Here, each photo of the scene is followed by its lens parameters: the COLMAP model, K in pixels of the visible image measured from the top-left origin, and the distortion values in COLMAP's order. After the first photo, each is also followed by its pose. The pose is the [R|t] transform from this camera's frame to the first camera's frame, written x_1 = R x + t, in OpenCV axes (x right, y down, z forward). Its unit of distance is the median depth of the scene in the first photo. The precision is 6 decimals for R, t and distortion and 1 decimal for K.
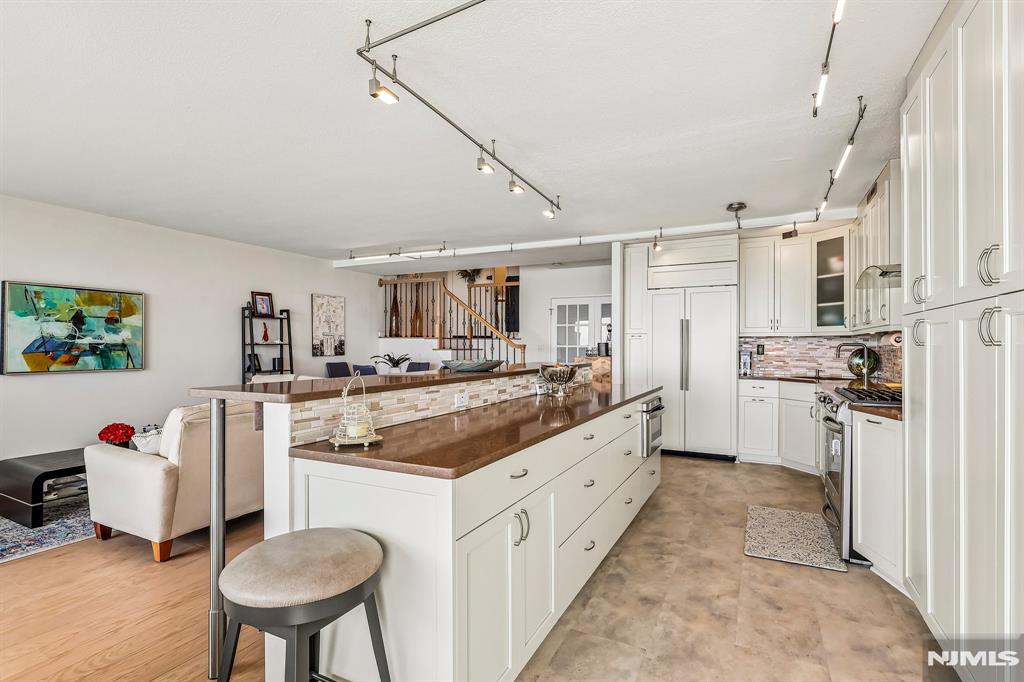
lens RADIAL K [[484.7, 0, 515.2], [0, 484.7, 341.2], [0, 0, 1]] dist [-0.004369, 0.000966]
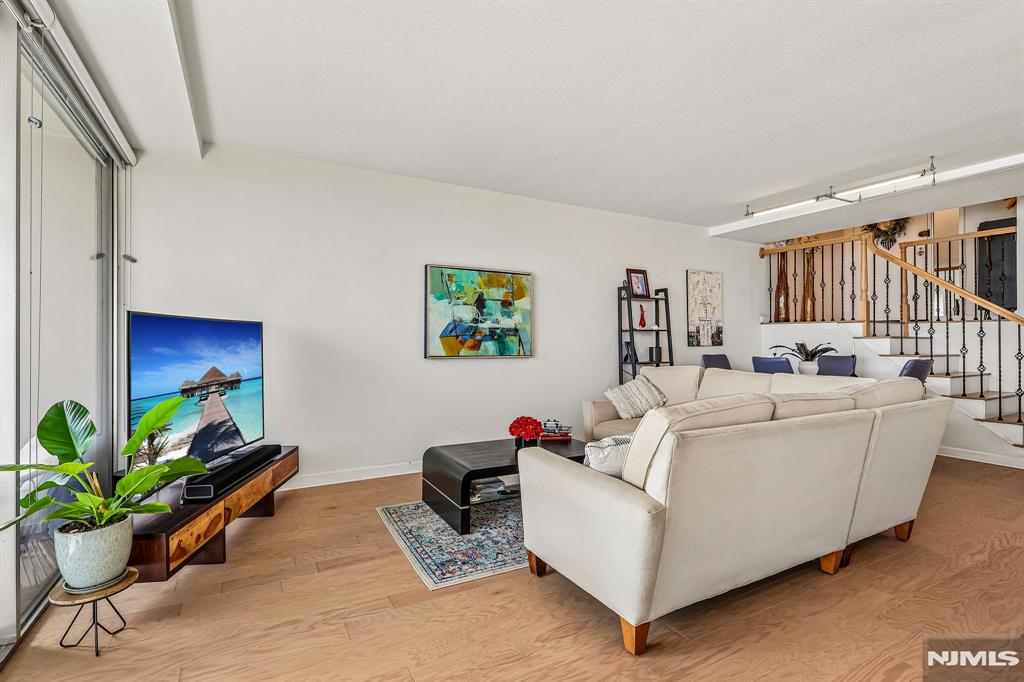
lens RADIAL K [[484.7, 0, 511.8], [0, 484.7, 346.1], [0, 0, 1]] dist [-0.004369, 0.000966]
pose [[0.824007, -0.001045, -0.566579, -0.293302], [0.007584, 0.999929, 0.009184, 0.030759], [0.566529, -0.011865, 0.823956, 0.231678]]
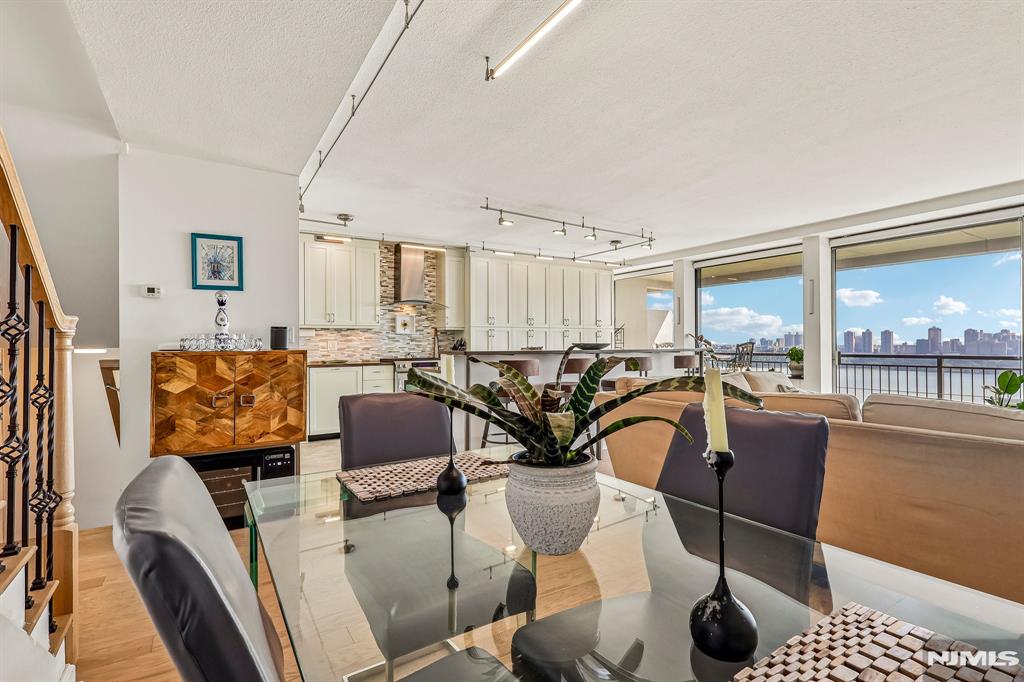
lens RADIAL K [[484.7, 0, 516.2], [0, 484.7, 345.9], [0, 0, 1]] dist [-0.004369, 0.000966]
pose [[-0.863490, 0.001292, 0.504364, -0.441528], [0.000464, 0.999998, -0.001767, 0.032992], [-0.504366, -0.001292, -0.863489, 1.614095]]
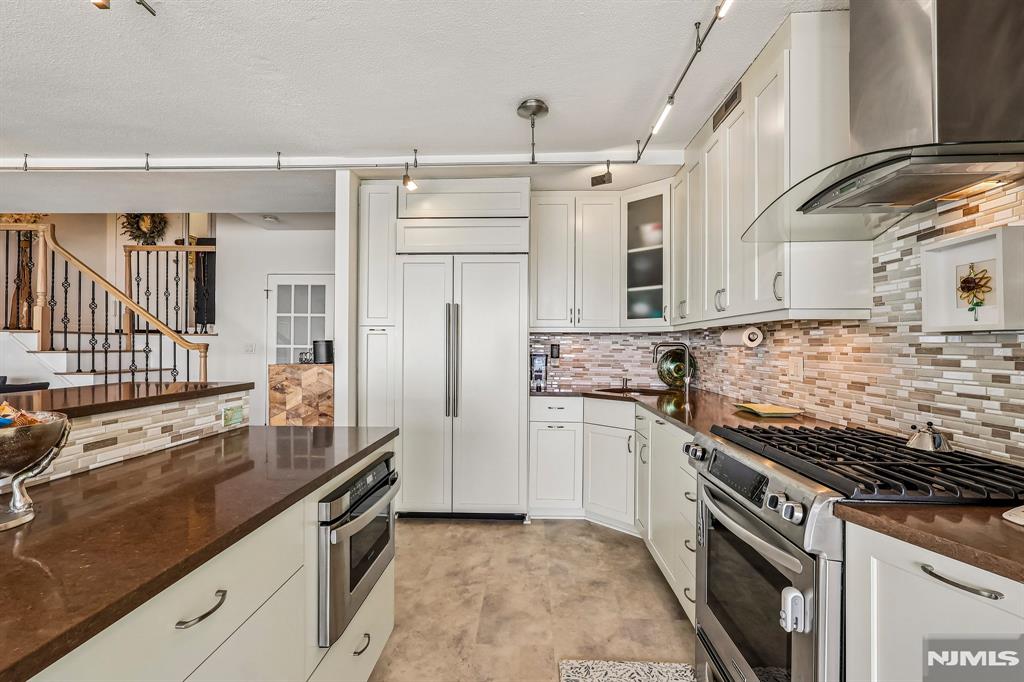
lens RADIAL K [[484.7, 0, 510.6], [0, 484.7, 339.7], [0, 0, 1]] dist [-0.004369, 0.000966]
pose [[0.910185, 0.006661, 0.414149, 0.171151], [-0.005612, 0.999977, -0.003751, 0.003684], [-0.414164, 0.001090, 0.910201, 0.427311]]
